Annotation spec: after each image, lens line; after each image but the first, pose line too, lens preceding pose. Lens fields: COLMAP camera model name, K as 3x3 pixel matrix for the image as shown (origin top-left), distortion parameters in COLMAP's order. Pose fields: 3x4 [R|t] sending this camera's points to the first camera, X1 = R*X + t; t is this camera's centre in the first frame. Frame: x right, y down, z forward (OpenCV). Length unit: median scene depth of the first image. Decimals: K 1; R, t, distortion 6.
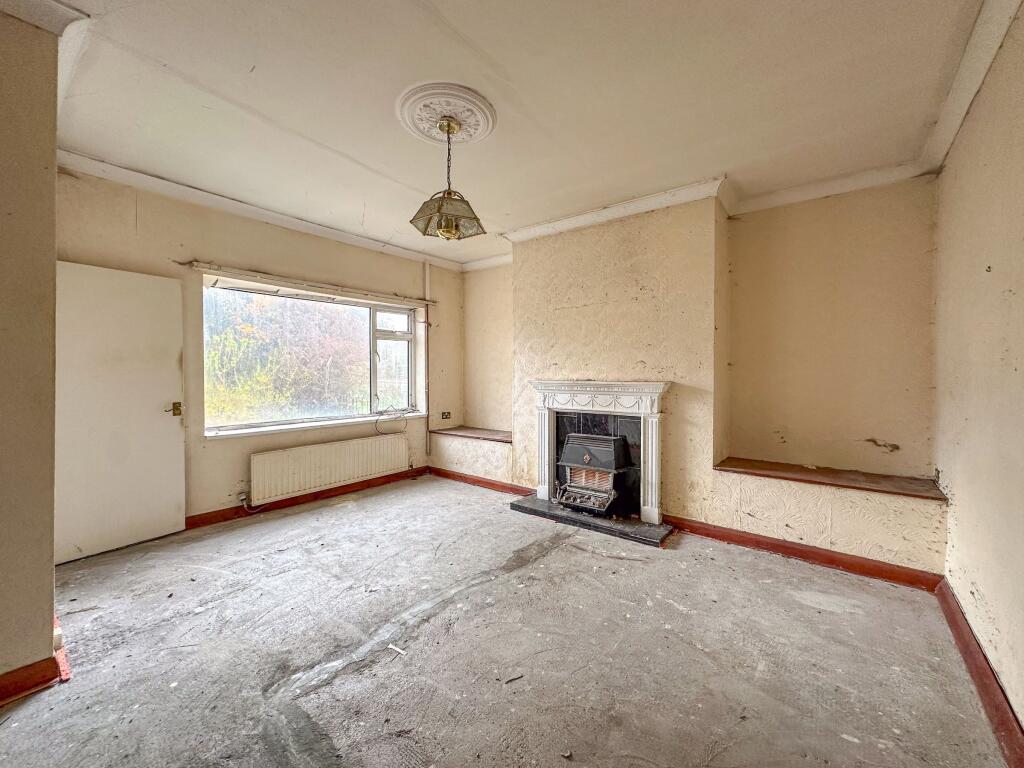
lens RADIAL K [[399.8, 0, 511.9], [0, 399.8, 376.8], [0, 0, 1]] dist [-0.001026, -0.000076]
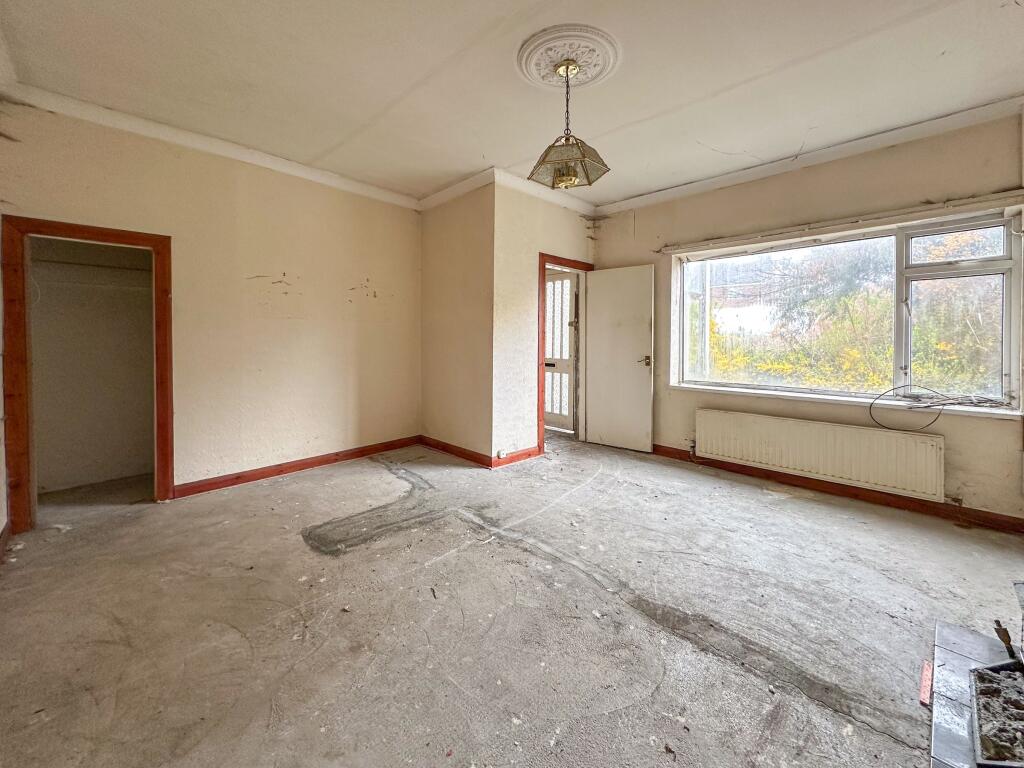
lens RADIAL K [[423.2, 0, 524.7], [0, 423.2, 343.6], [0, 0, 1]] dist [0.002012, 0.000369]
pose [[-0.093250, 0.008014, -0.995610, 0.603652], [-0.017347, 0.999803, 0.009672, 0.015122], [0.995492, 0.018173, -0.093093, 0.695092]]
